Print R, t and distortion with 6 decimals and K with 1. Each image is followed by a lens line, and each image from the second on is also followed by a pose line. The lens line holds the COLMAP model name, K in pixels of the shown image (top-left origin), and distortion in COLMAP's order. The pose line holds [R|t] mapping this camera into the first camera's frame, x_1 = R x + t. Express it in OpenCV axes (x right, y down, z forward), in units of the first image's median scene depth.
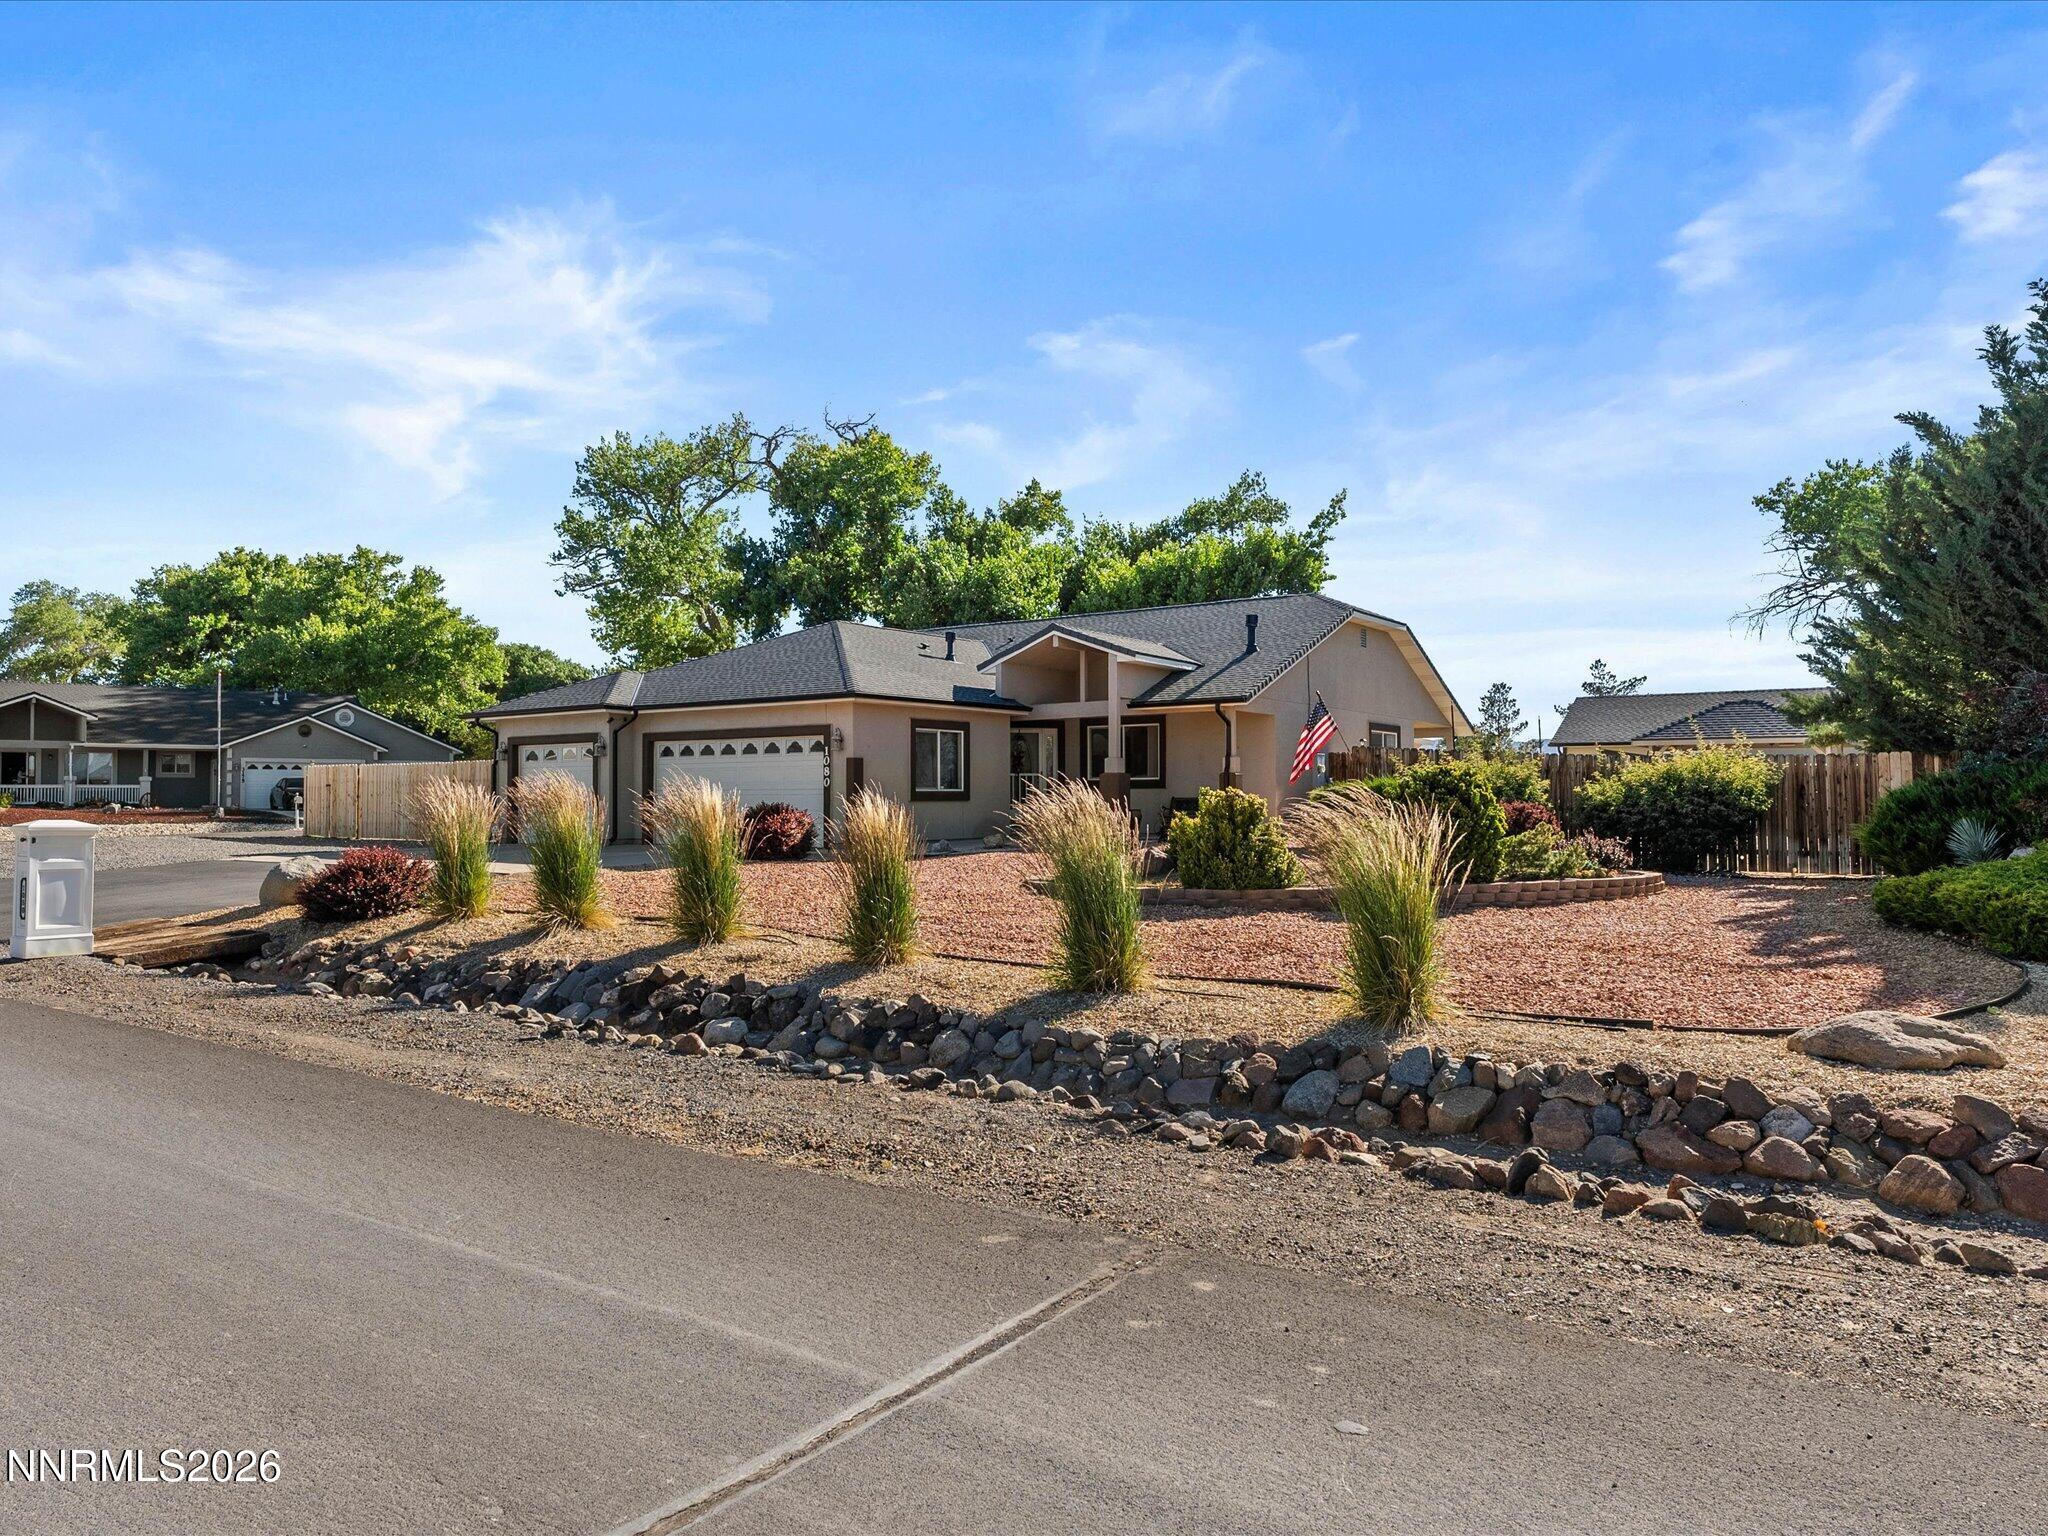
lens RADIAL K [[1375.3, 0, 1024.0], [0, 1375.3, 768.0], [0, 0, 1]] dist [0.002337, -0.000203]
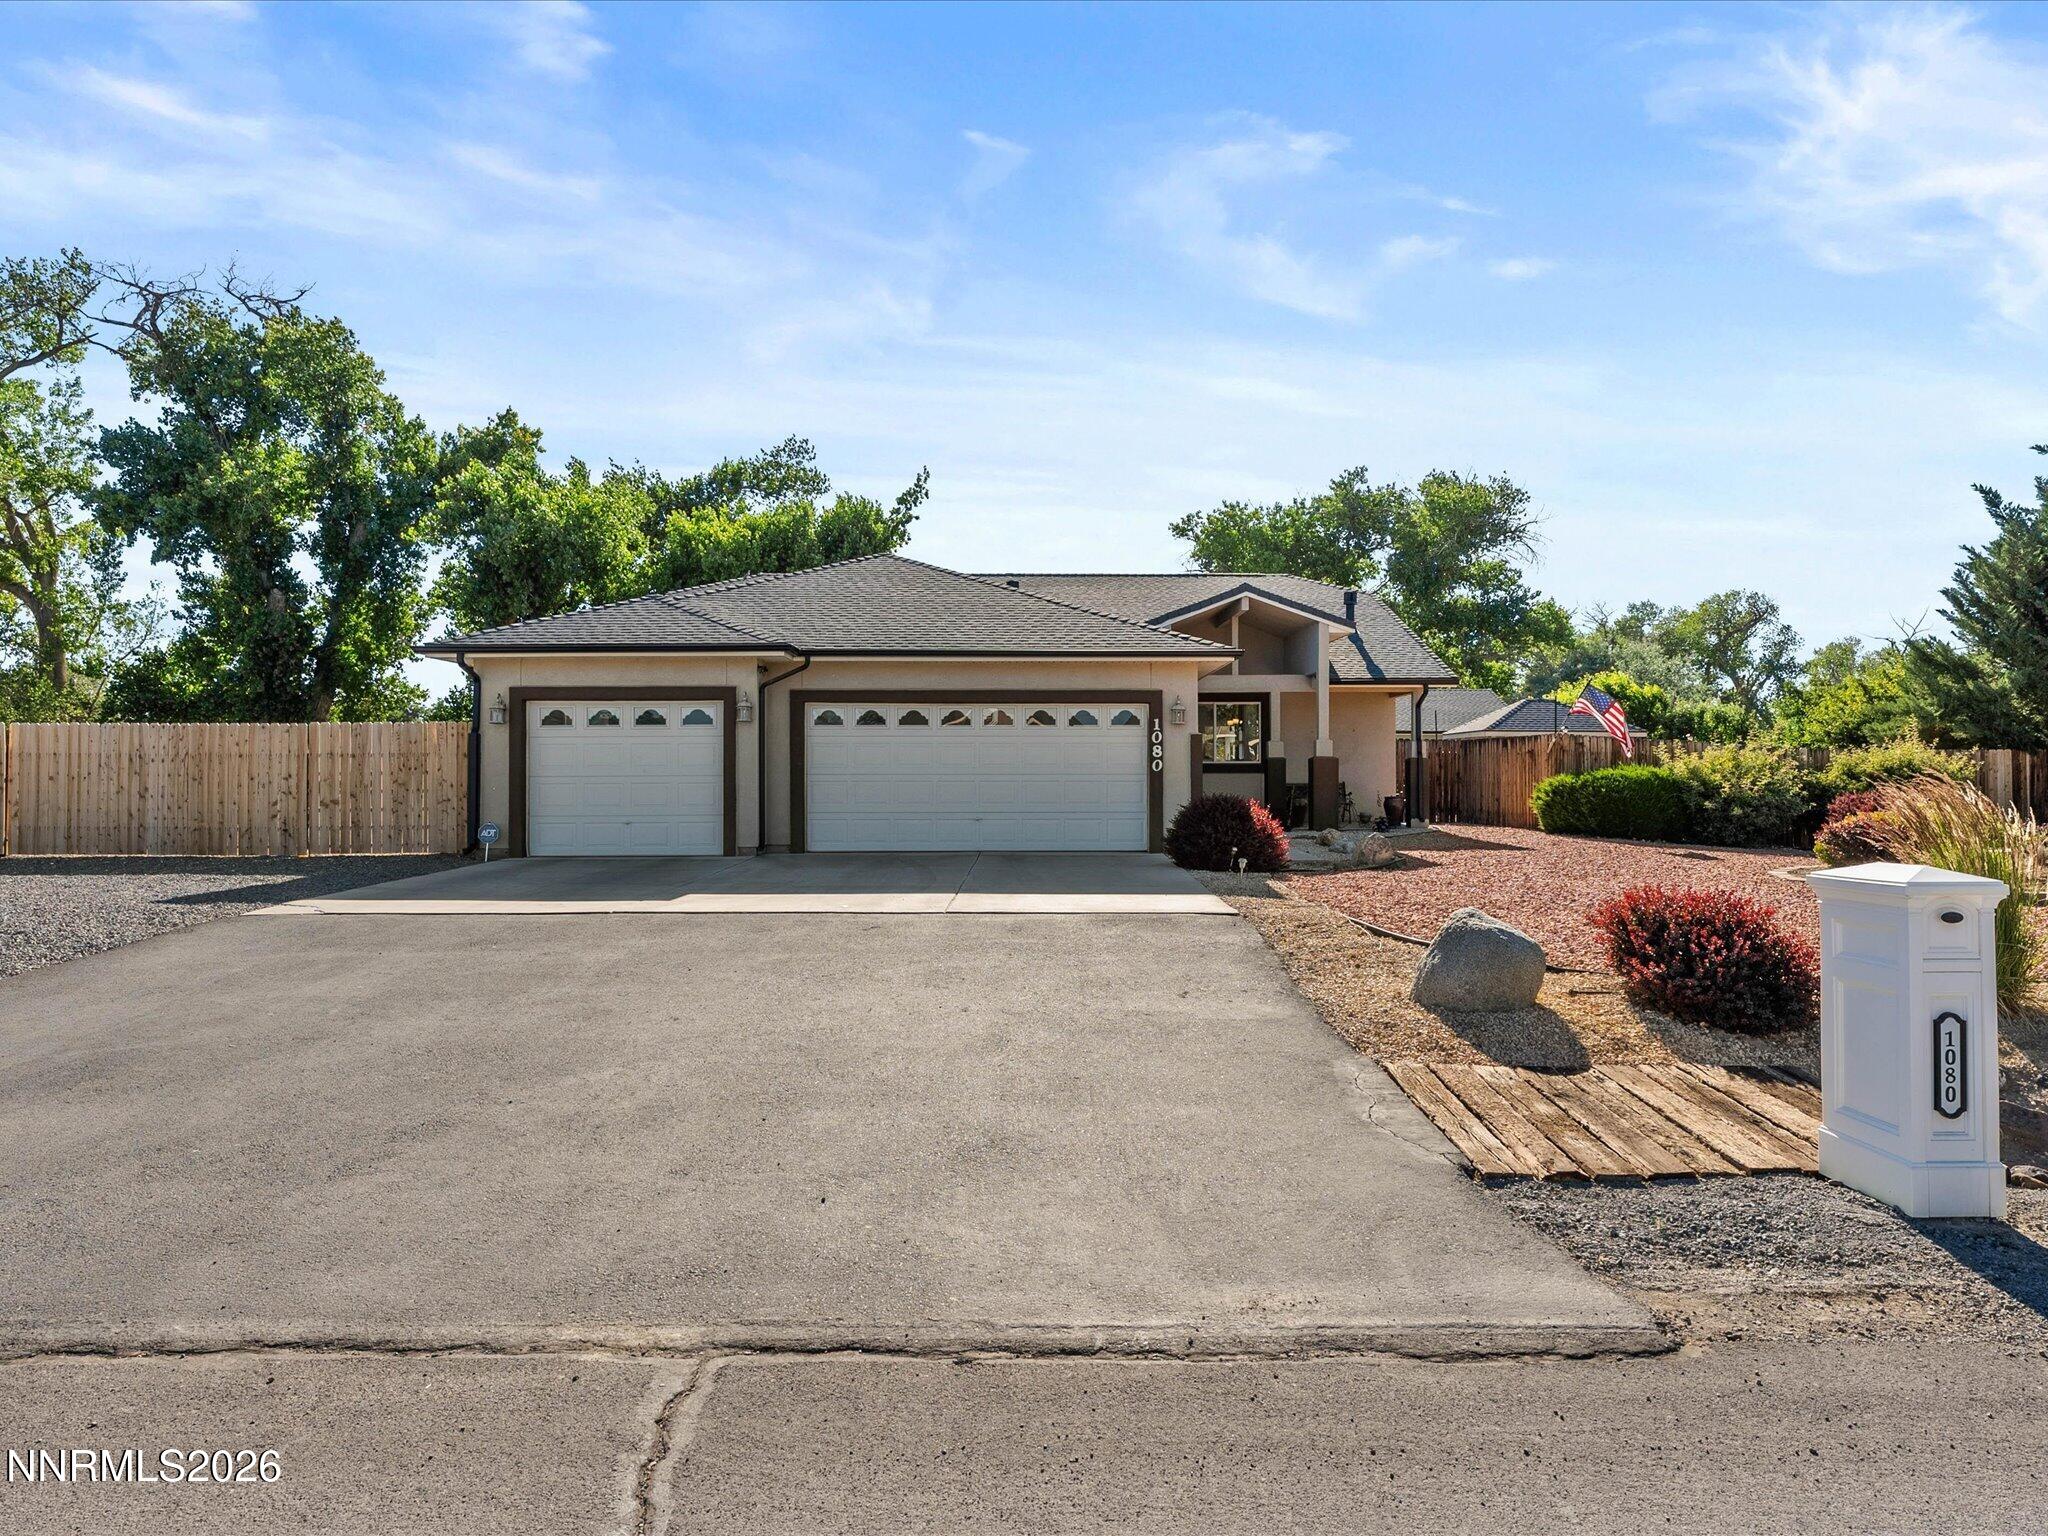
lens RADIAL K [[1289.5, 0, 1030.9], [0, 1289.5, 763.9], [0, 0, 1]] dist [-0.004409, 0.002421]
pose [[0.823088, 0.009203, 0.567839, -0.203748], [-0.017968, 0.999790, 0.009841, 0.001059], [-0.567629, -0.018303, 0.823081, 0.153849]]
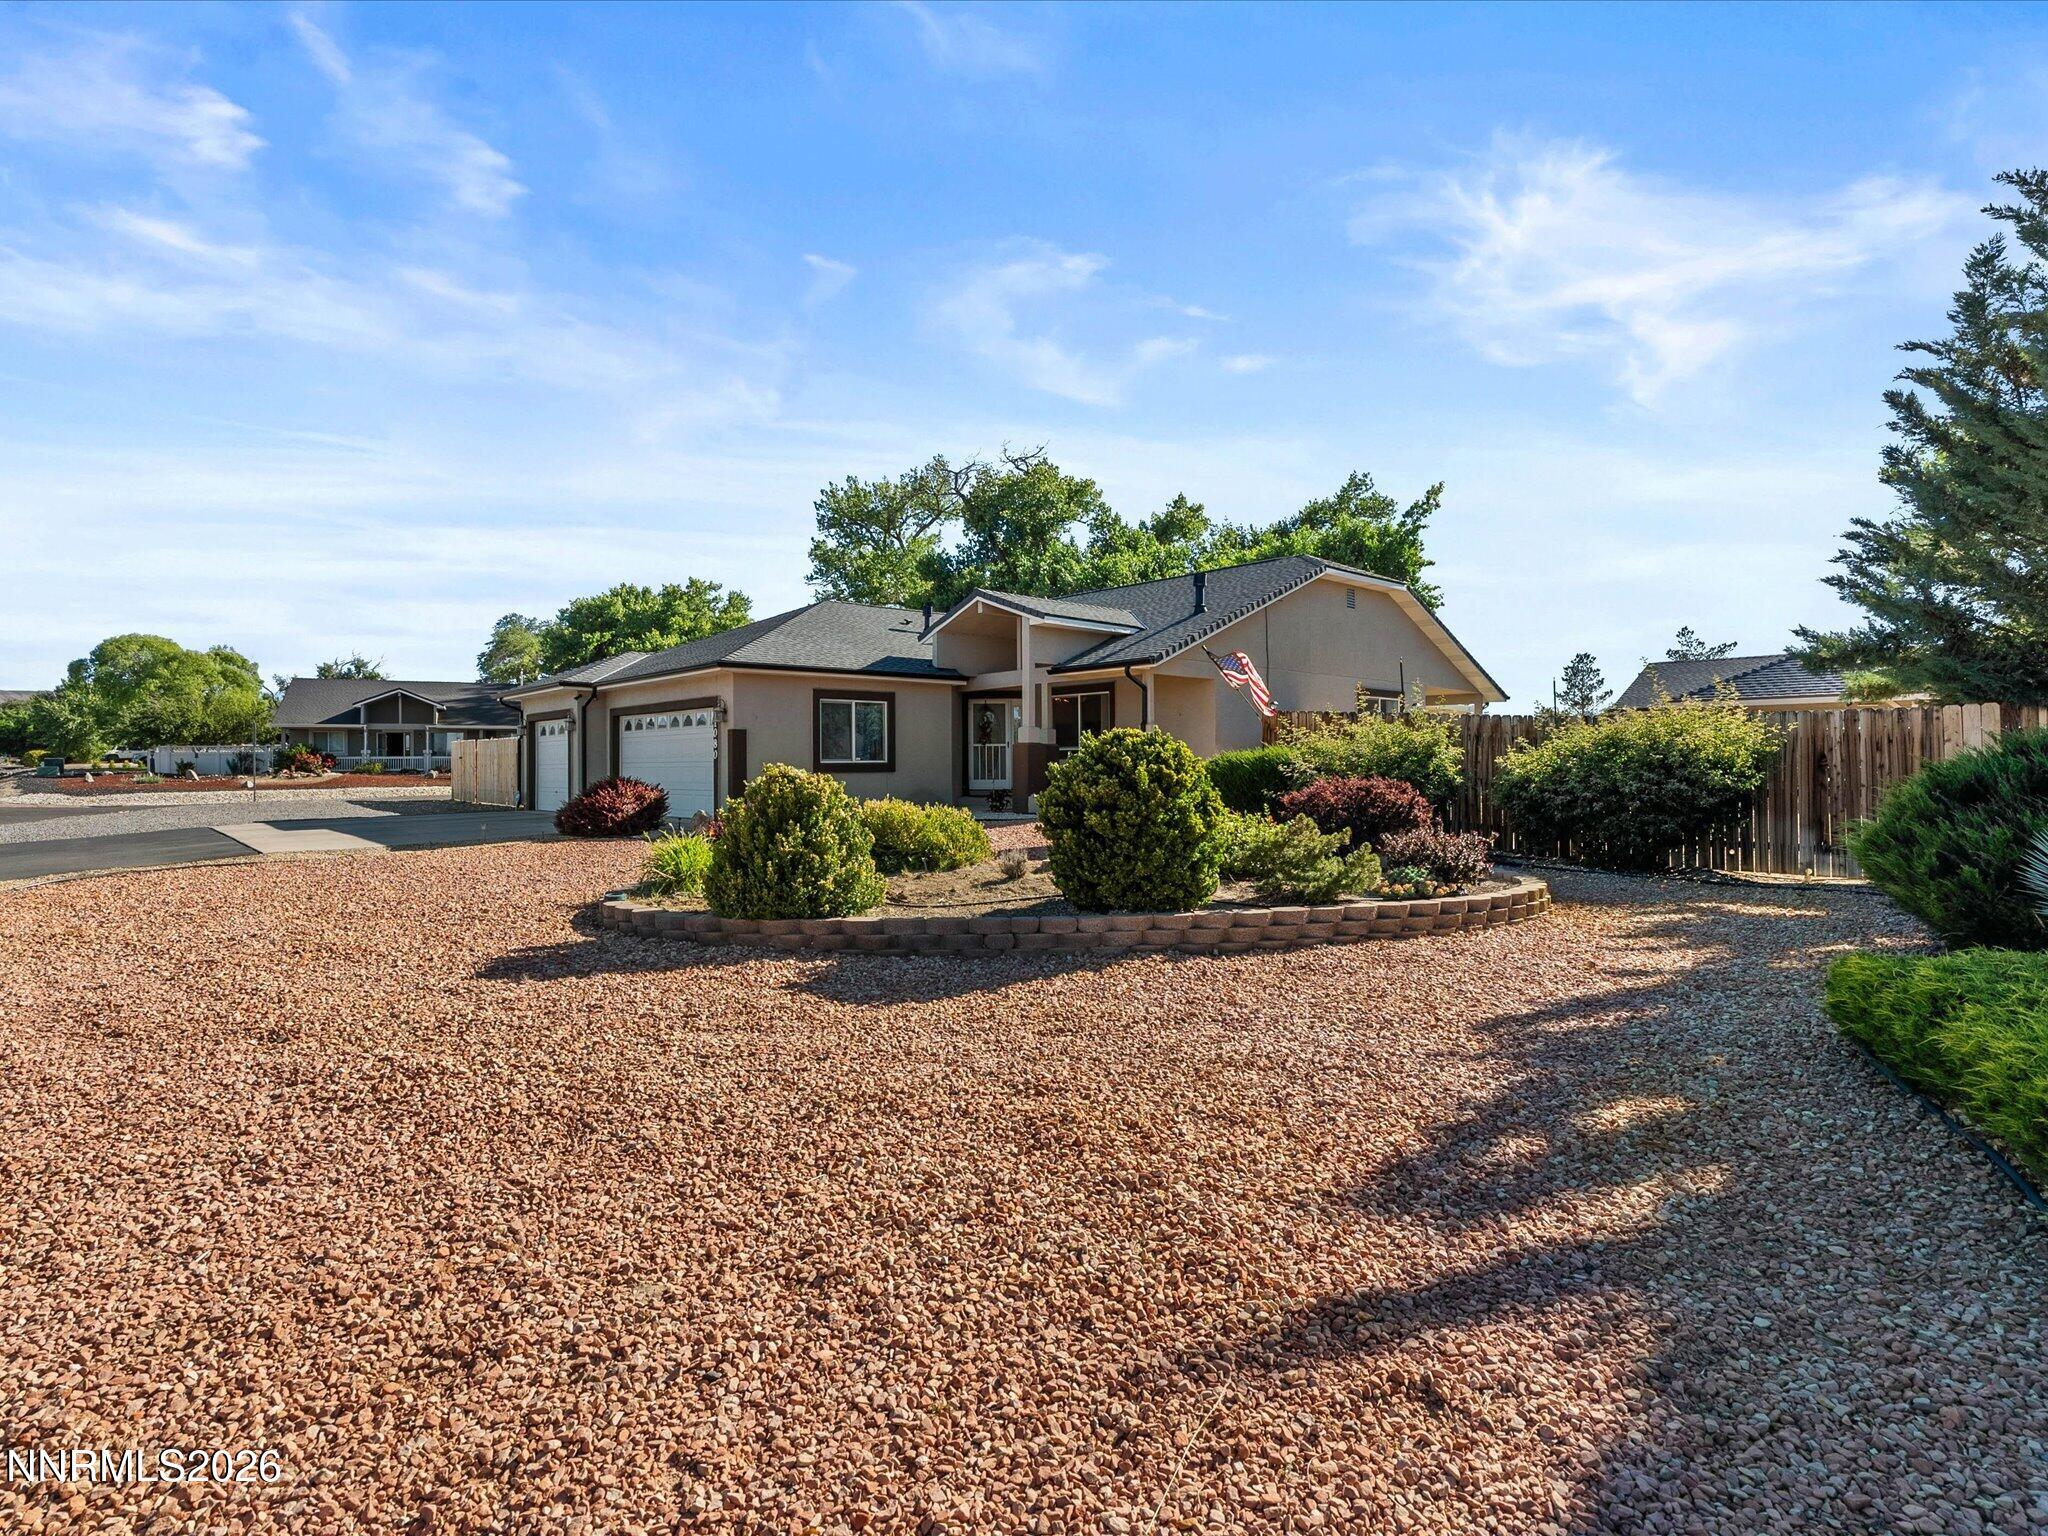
lens RADIAL K [[1039.8, 0, 1021.2], [0, 1039.8, 755.7], [0, 0, 1]] dist [-0.008676, 0.001645]
pose [[0.975976, -0.004334, -0.217835, 0.078042], [0.007723, 0.999862, 0.014711, 0.000635], [0.217741, -0.016040, 0.975875, 0.107864]]
